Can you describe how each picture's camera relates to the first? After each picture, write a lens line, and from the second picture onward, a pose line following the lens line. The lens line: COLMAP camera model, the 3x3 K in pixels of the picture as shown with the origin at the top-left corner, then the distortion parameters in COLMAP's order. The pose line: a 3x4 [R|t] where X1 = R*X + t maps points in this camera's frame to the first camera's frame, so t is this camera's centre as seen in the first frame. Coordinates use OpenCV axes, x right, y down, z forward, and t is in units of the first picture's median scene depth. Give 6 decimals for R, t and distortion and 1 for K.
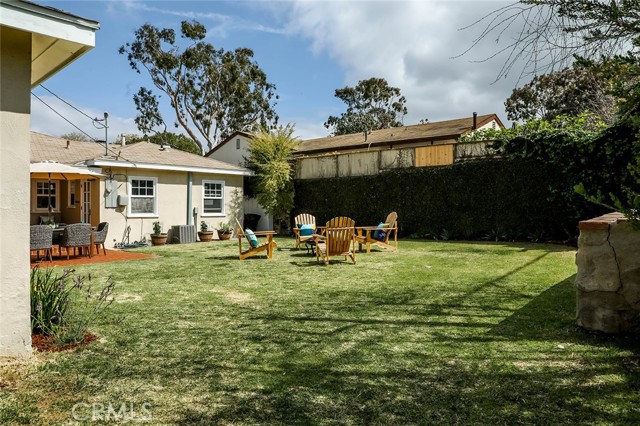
lens RADIAL K [[439.8, 0, 320.0], [0, 439.8, 213.0], [0, 0, 1]] dist [-0.068564, 0.030228]
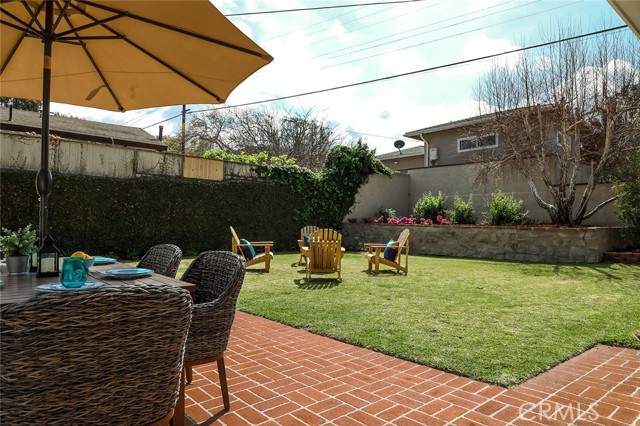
lens RADIAL K [[425.0, 0, 320.0], [0, 425.0, 213.0], [0, 0, 1]] dist [-0.064102, 0.001201]
pose [[0.116423, 0.046576, 0.992107, -0.555972], [0.005081, 0.998859, -0.047489, 0.011082], [-0.993187, 0.010570, 0.116053, 0.560009]]
